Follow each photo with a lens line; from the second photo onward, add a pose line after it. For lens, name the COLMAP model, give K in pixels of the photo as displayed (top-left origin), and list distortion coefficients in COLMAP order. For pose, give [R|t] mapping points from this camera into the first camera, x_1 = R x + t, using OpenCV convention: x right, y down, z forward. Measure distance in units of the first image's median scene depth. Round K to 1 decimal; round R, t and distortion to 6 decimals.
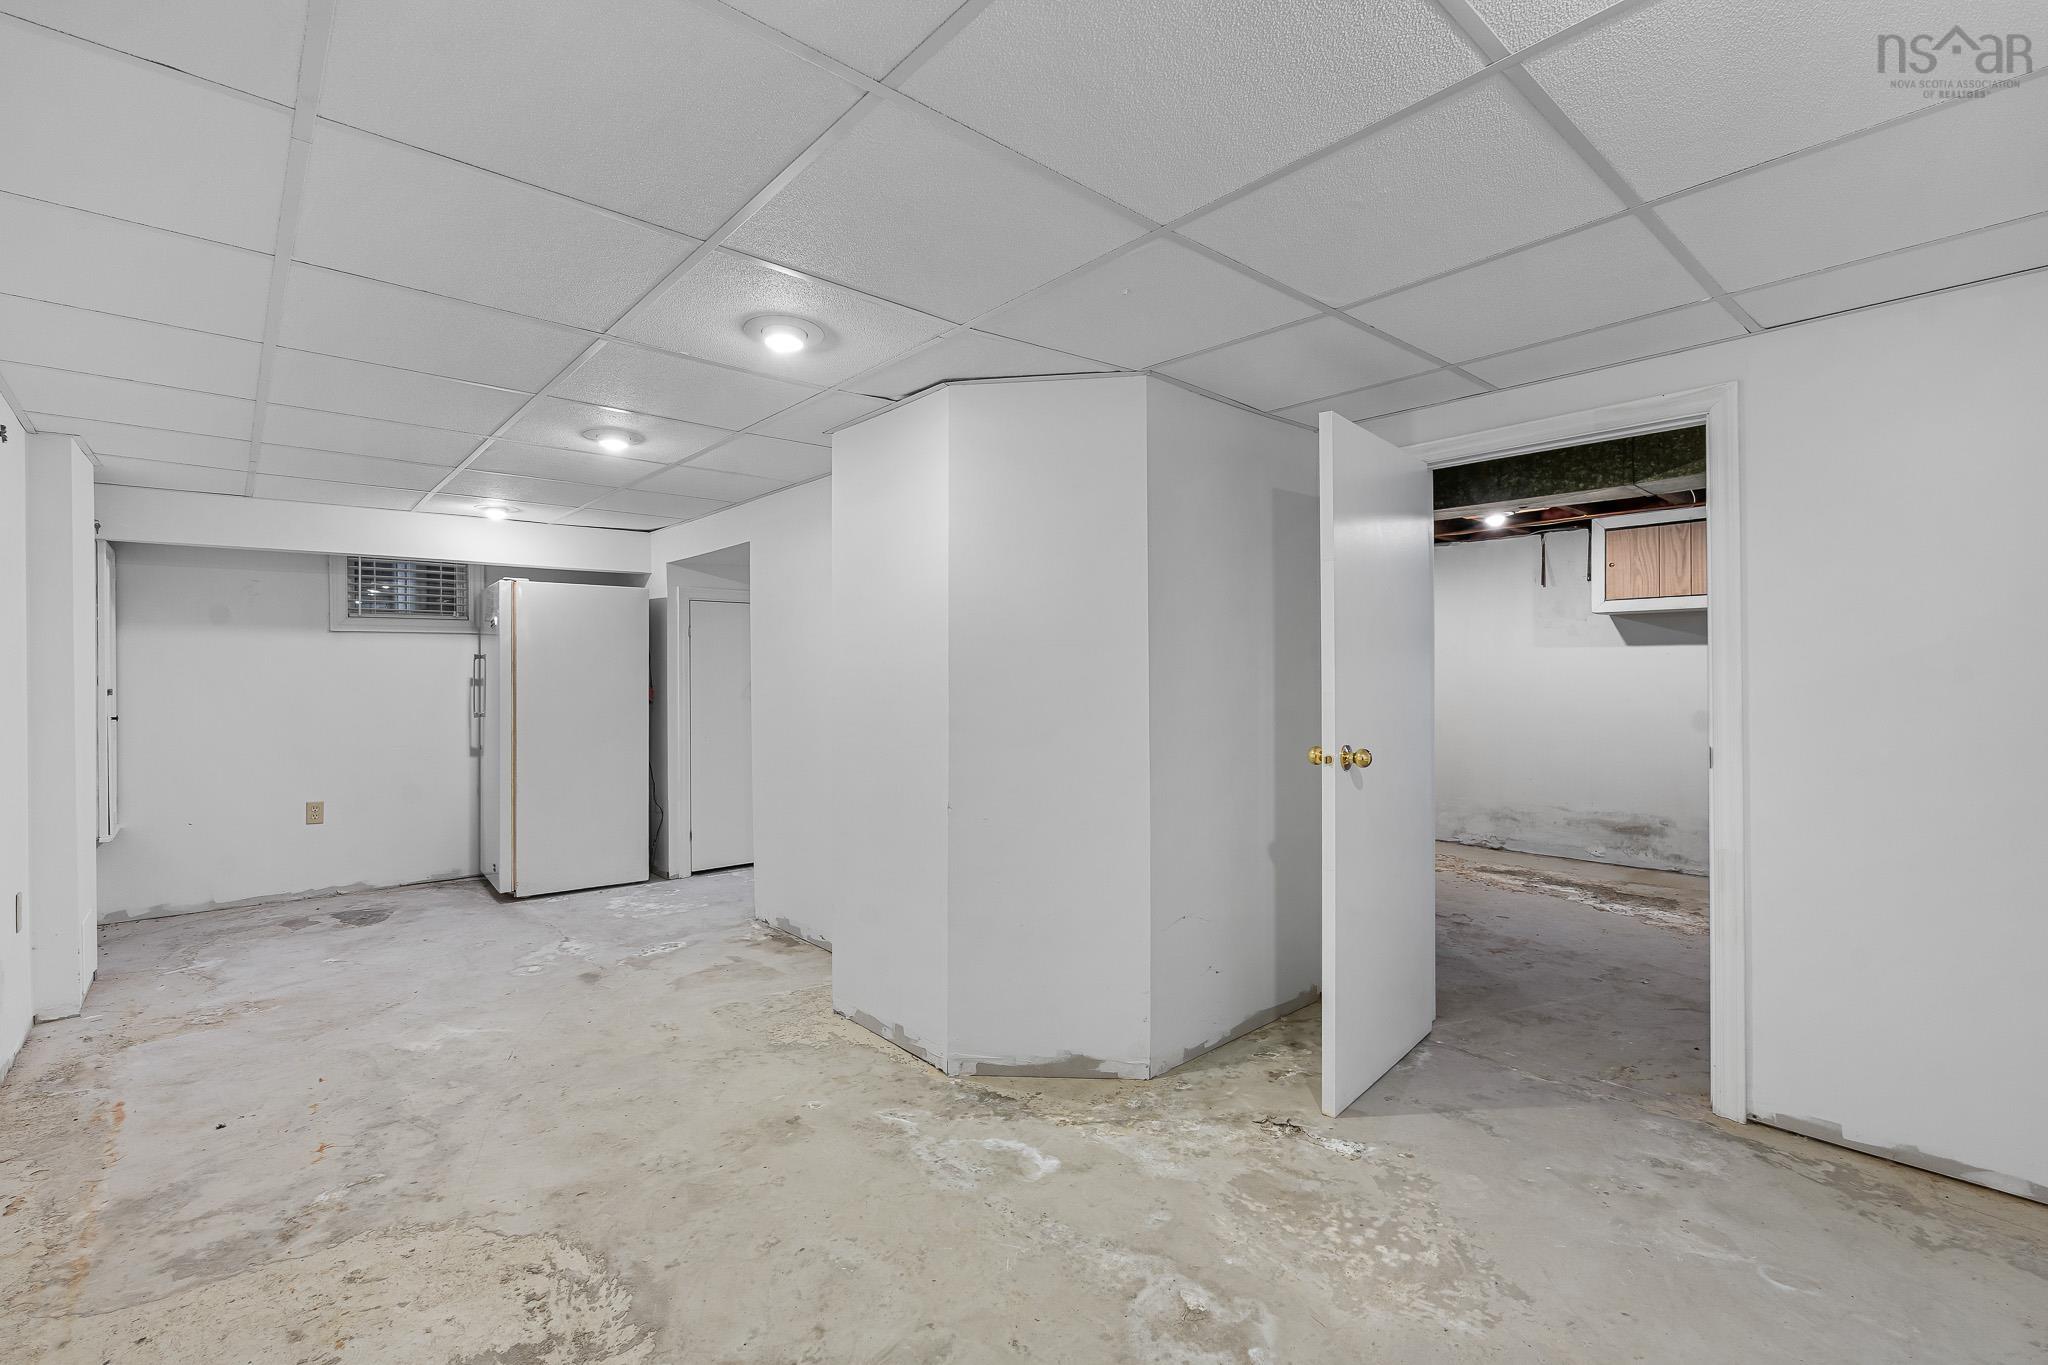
lens RADIAL K [[899.9, 0, 1016.6], [0, 899.9, 679.8], [0, 0, 1]] dist [-0.007519, 0.001388]
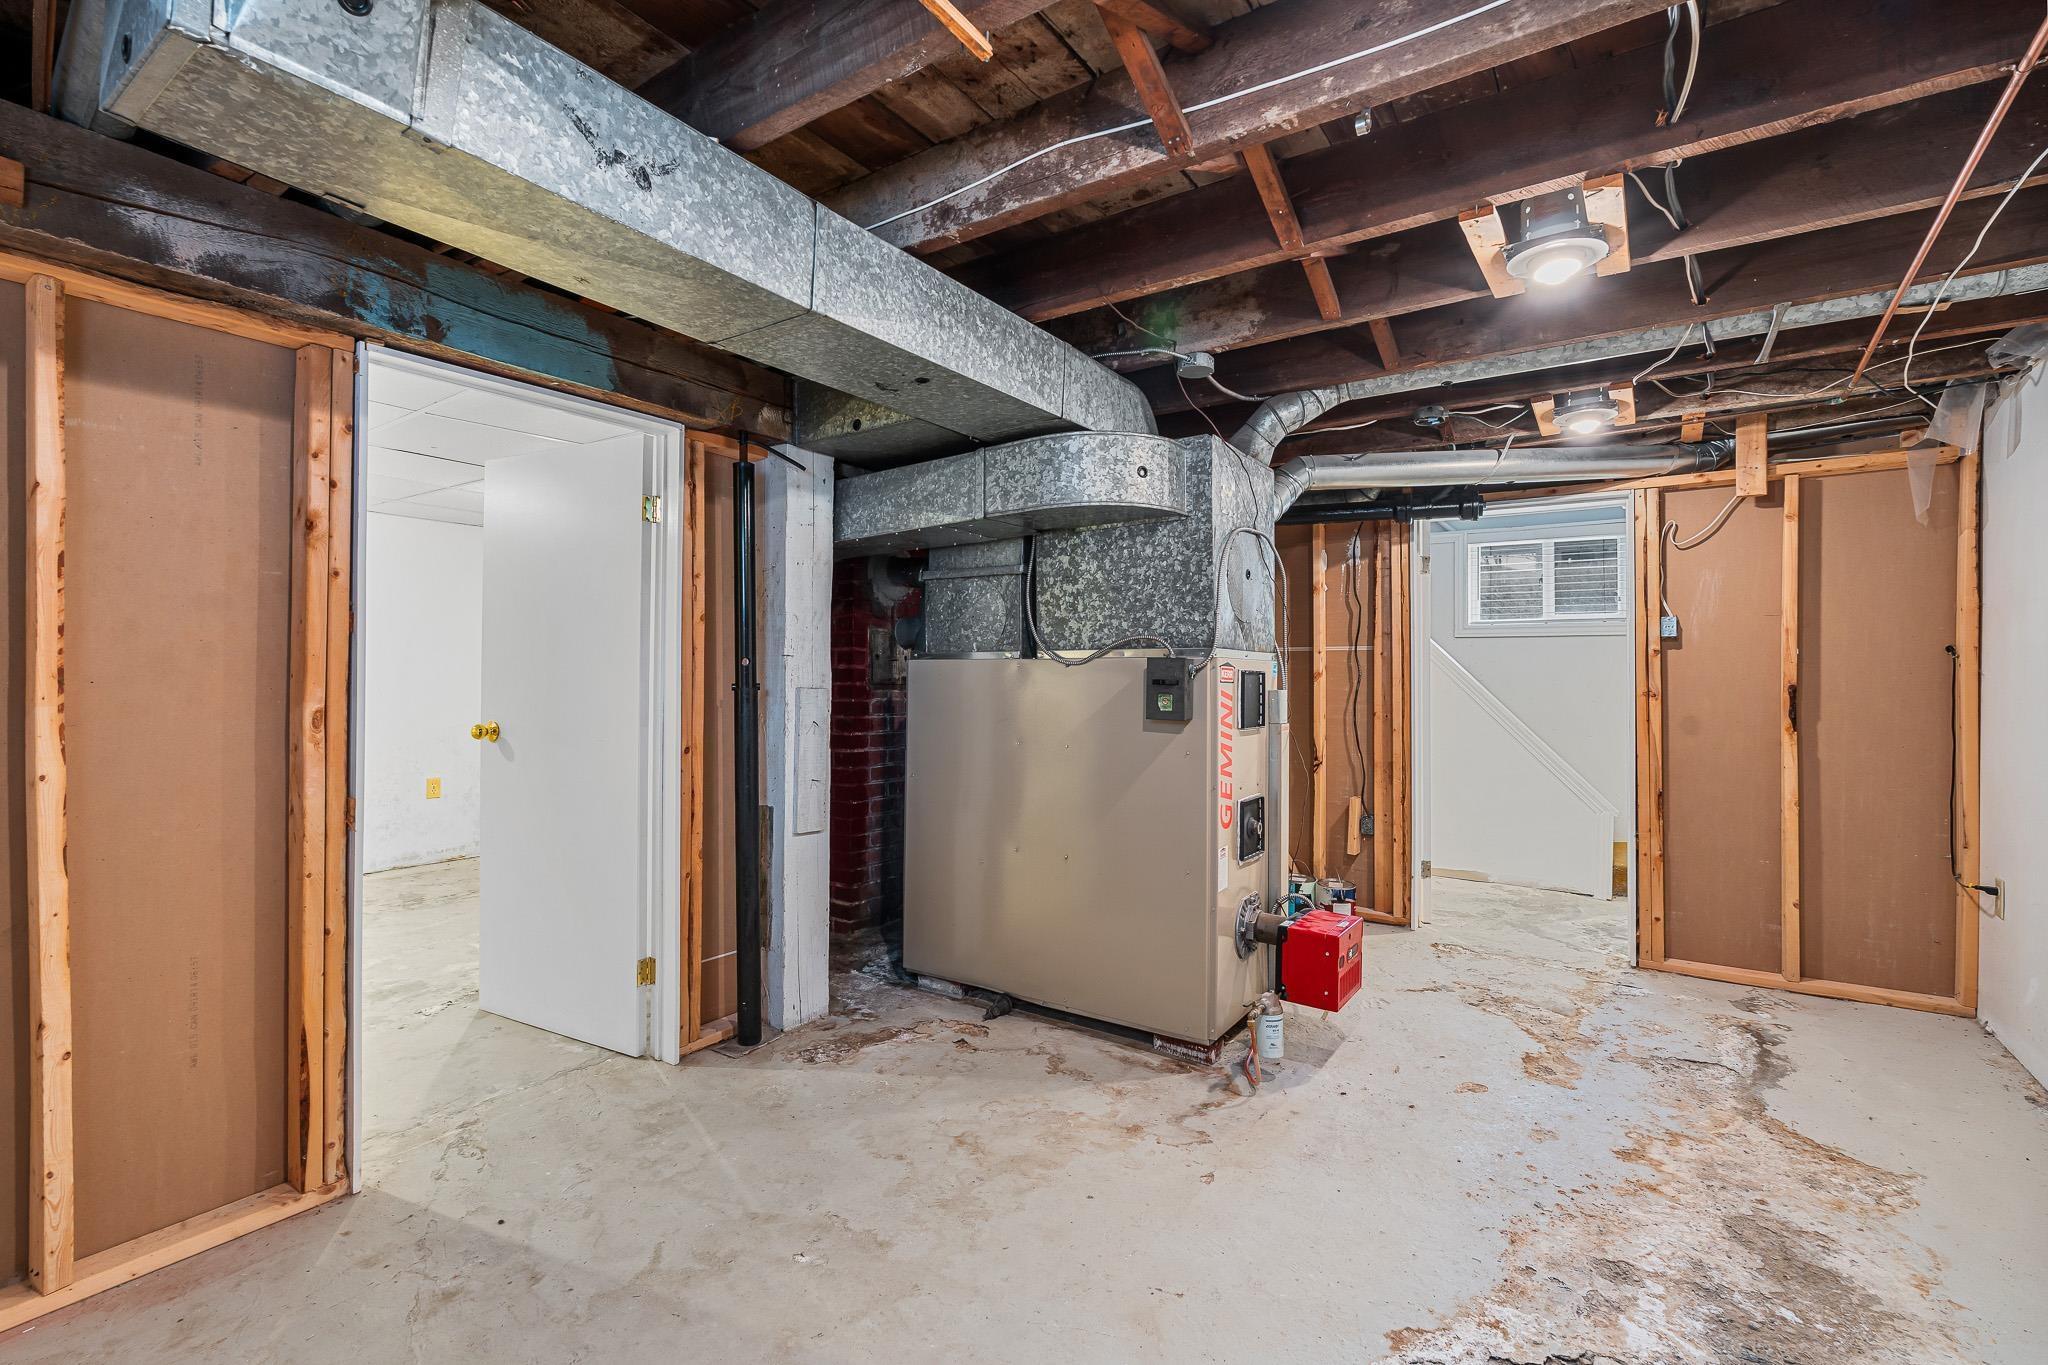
lens RADIAL K [[899.9, 0, 1021.3], [0, 899.9, 675.0], [0, 0, 1]] dist [-0.007519, 0.001388]
pose [[0.238273, 0.007859, -0.971166, 1.386659], [-0.006450, 0.999958, 0.006510, -0.004356], [0.971177, 0.004713, 0.238314, 1.122124]]
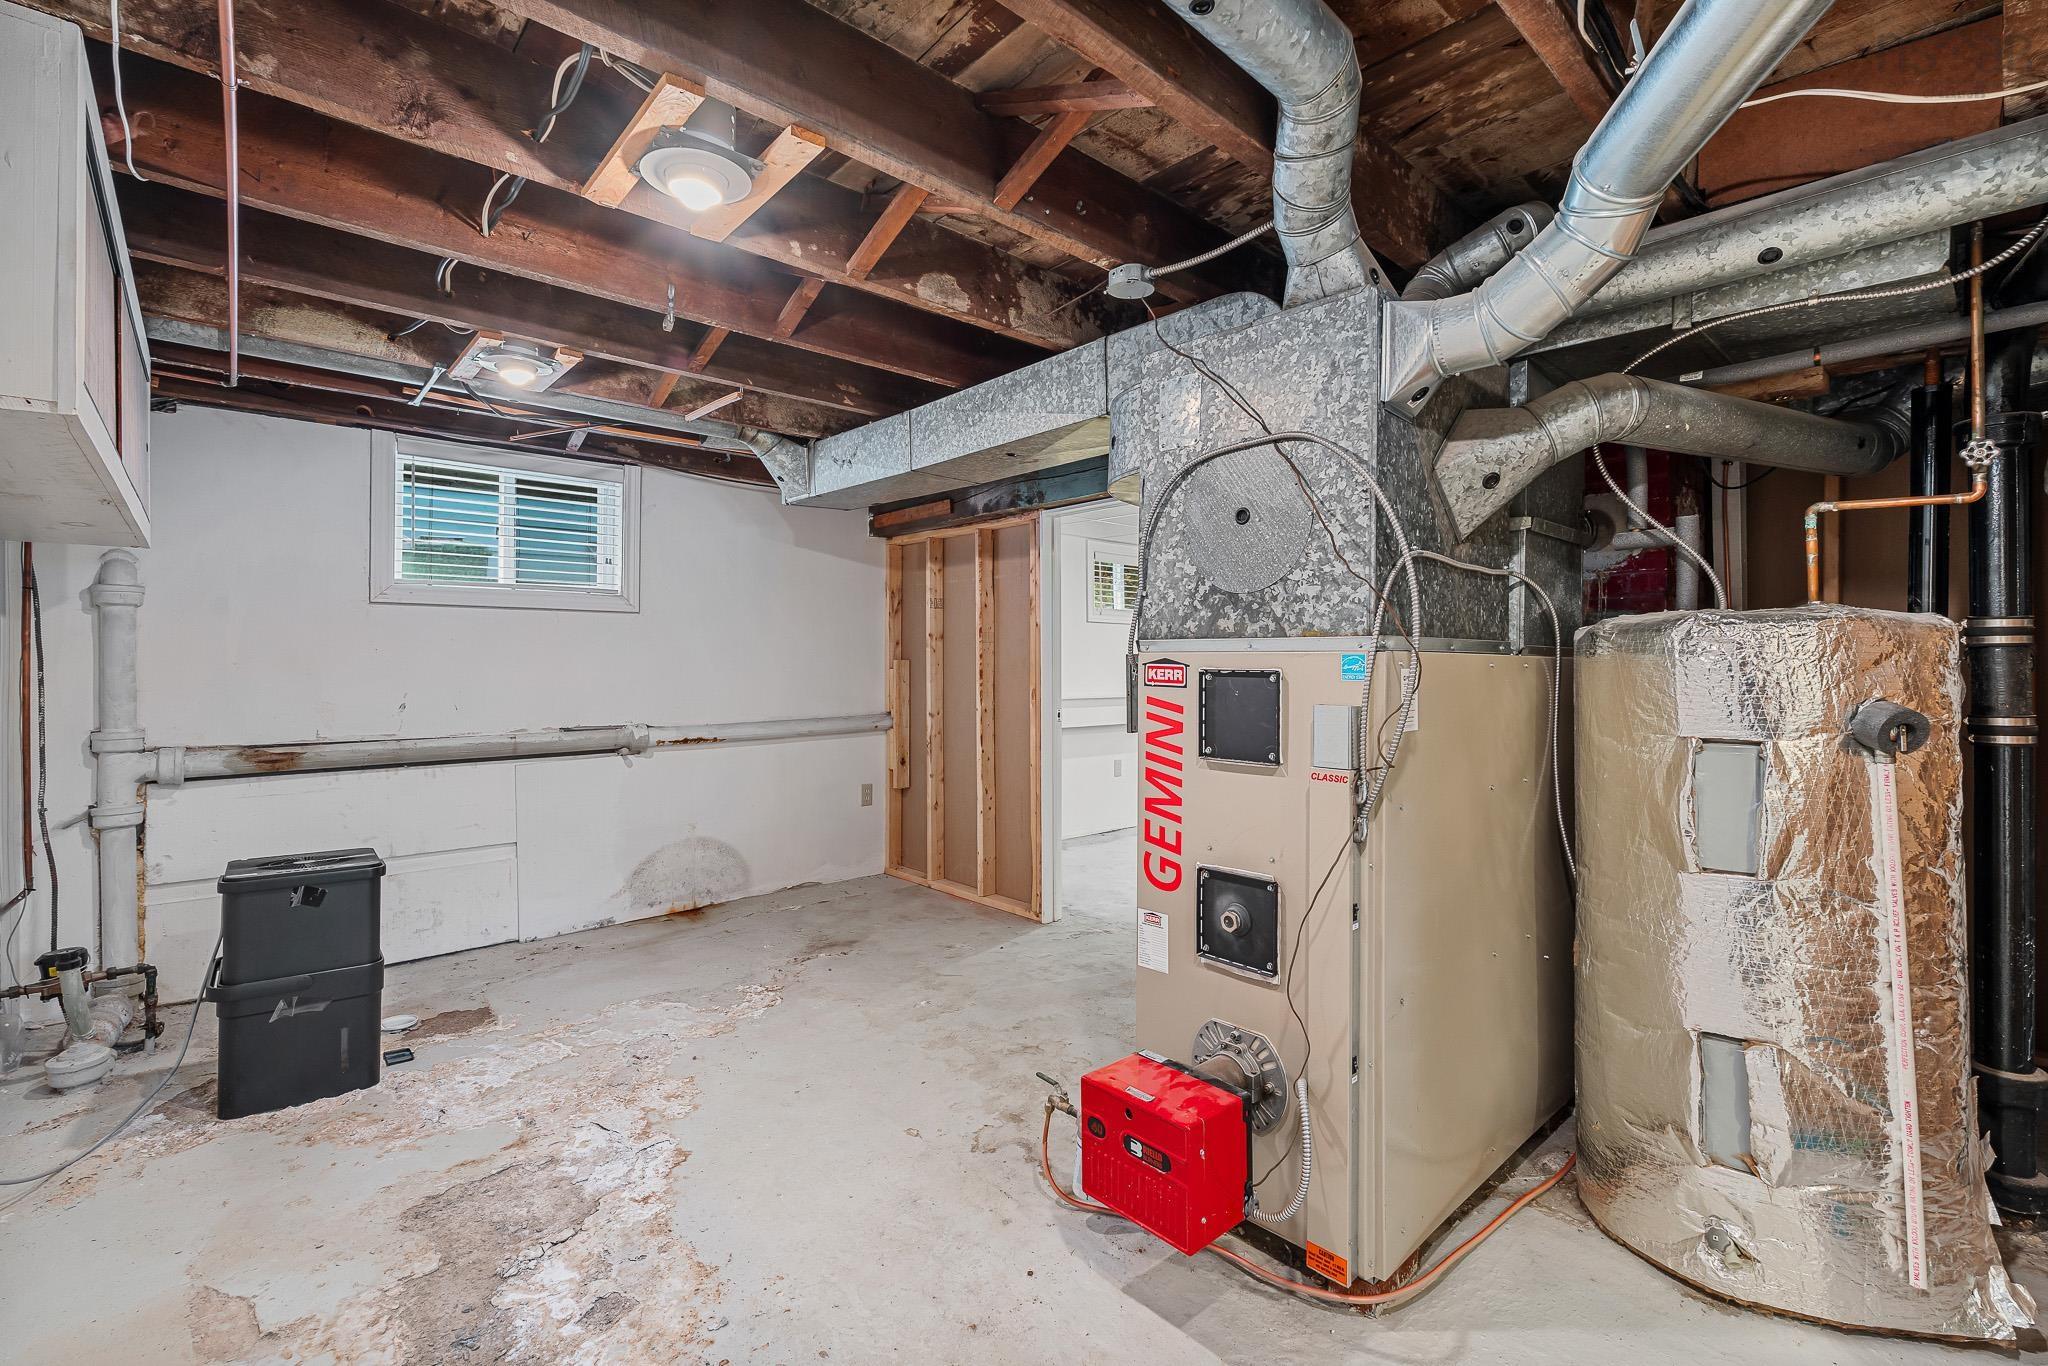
lens RADIAL K [[899.9, 0, 1020.8], [0, 899.9, 670.6], [0, 0, 1]] dist [-0.007519, 0.001388]
pose [[-0.999920, 0.003960, -0.012034, 0.688561], [0.003882, 0.999971, 0.006482, -0.008300], [0.012060, 0.006435, -0.999907, 2.156982]]
